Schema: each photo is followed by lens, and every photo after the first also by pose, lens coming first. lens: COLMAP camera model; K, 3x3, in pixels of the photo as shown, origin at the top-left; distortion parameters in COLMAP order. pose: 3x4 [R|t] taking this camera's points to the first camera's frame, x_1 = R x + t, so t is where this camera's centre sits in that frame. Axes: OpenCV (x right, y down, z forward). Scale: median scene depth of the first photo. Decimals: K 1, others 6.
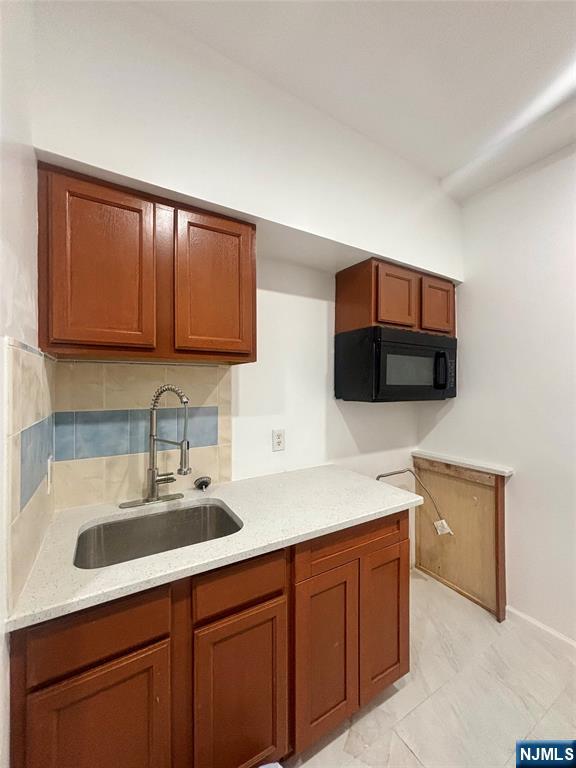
lens RADIAL K [[308.5, 0, 290.5], [0, 308.5, 384.8], [0, 0, 1]] dist [0.000959, 0.000220]
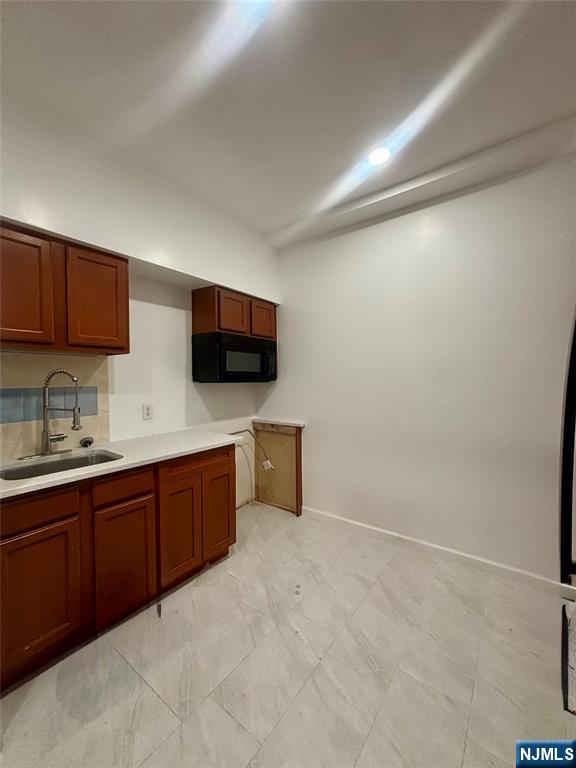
lens RADIAL K [[305.5, 0, 290.8], [0, 305.5, 381.7], [0, 0, 1]] dist [-0.002631, -0.000290]
pose [[0.922565, -0.011412, 0.385673, 0.025824], [0.005962, 0.999865, 0.015325, 0.031884], [-0.385795, -0.011838, 0.922508, -0.506515]]
